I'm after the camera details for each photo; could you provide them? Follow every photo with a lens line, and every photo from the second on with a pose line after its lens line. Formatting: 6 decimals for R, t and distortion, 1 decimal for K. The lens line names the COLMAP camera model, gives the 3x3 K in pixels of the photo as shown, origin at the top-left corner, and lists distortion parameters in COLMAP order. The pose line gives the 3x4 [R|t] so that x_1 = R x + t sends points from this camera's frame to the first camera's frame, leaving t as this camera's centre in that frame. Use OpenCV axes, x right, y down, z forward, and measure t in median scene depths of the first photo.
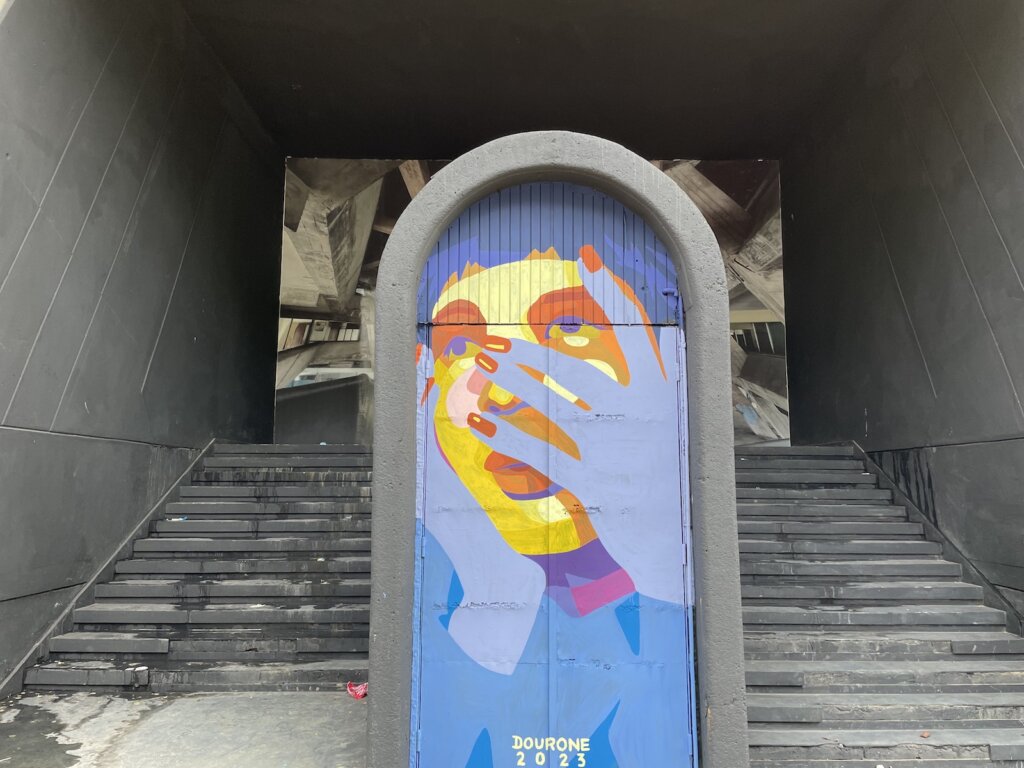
lens RADIAL K [[795.2, 0, 515.1], [0, 795.2, 378.6], [0, 0, 1]] dist [0.050270, -0.074443]
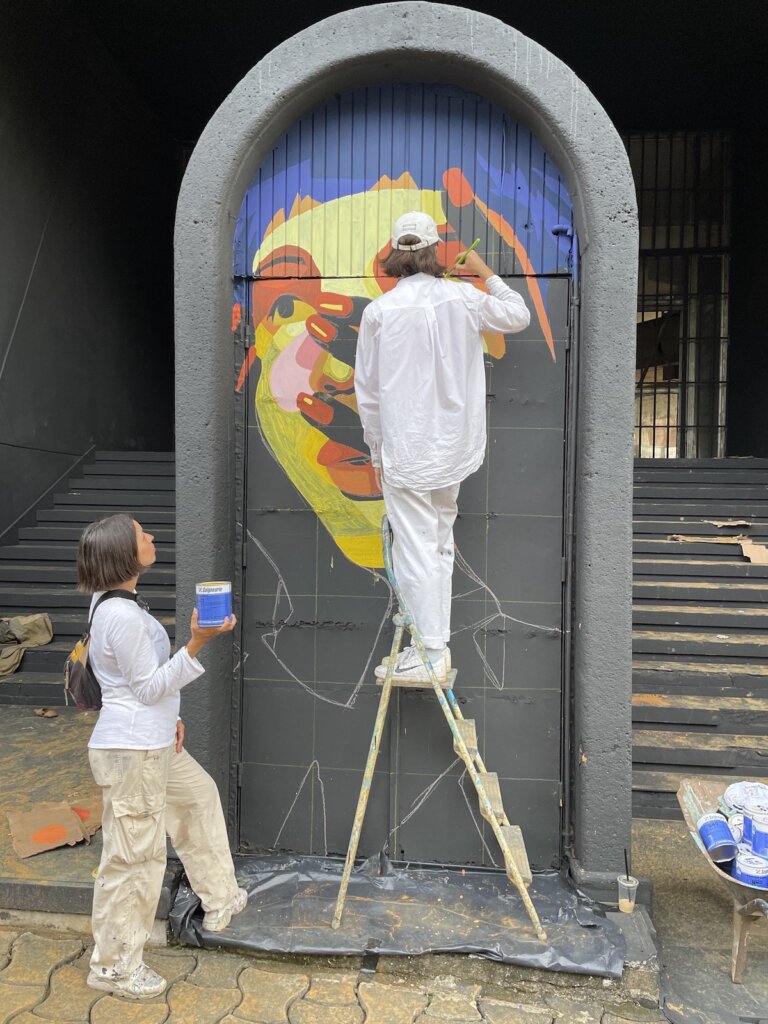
lens RADIAL K [[795.2, 0, 376.5], [0, 795.2, 522.7], [0, 0, 1]] dist [0.050270, -0.074443]
pose [[0.995145, 0.015338, -0.097218, 0.103245], [-0.000588, 0.988690, 0.149971, 0.054536], [0.098419, -0.149185, 0.983899, 0.206920]]
